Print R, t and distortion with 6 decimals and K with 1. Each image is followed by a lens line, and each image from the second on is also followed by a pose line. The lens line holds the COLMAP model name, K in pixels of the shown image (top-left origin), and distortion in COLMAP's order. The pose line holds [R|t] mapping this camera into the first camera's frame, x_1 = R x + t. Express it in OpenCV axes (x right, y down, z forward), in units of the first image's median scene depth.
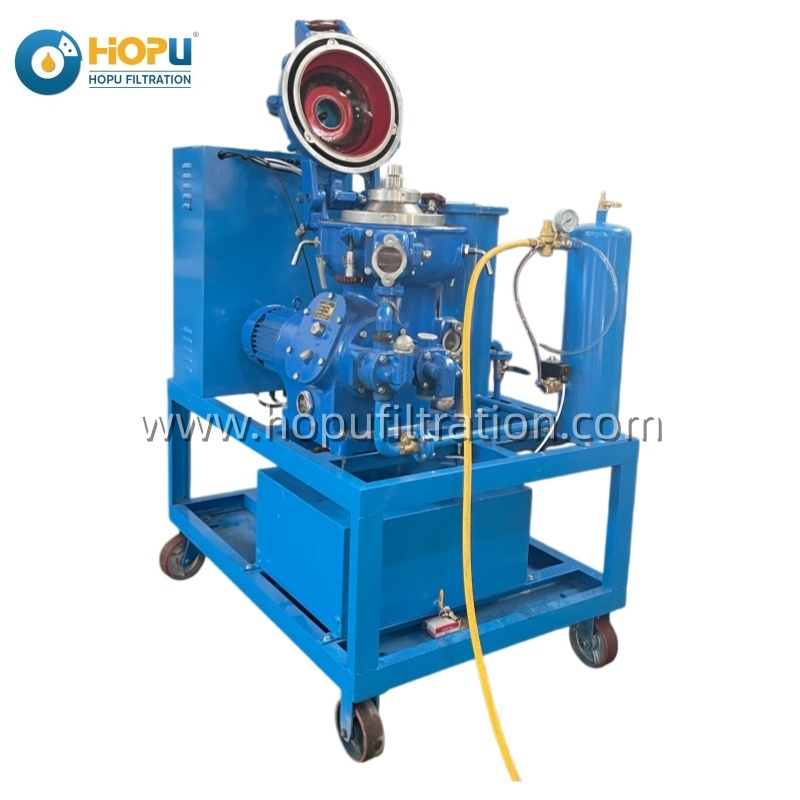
lens RADIAL K [[995.2, 0, 400.0], [0, 995.2, 400.0], [0, 0, 1]] dist [-0.017986, -0.009533]
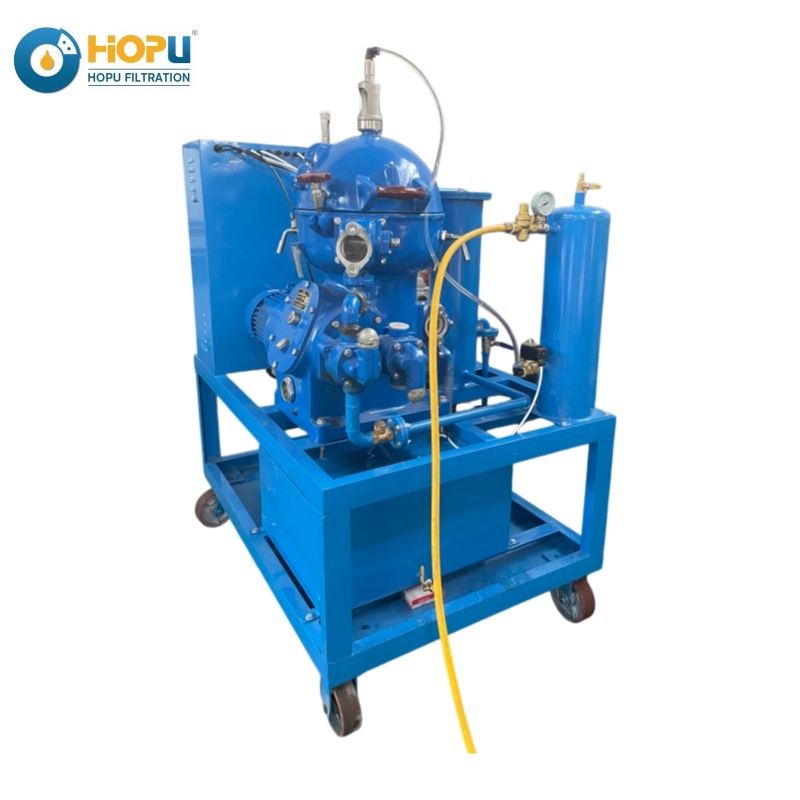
lens RADIAL K [[739.0, 0, 400.0], [0, 739.0, 400.0], [0, 0, 1]] dist [0.002630, -0.002901]
pose [[0.998499, -0.007272, -0.054286, 0.062926], [0.011300, 0.997176, 0.074250, -0.041502], [0.053593, -0.074752, 0.995761, 0.242901]]
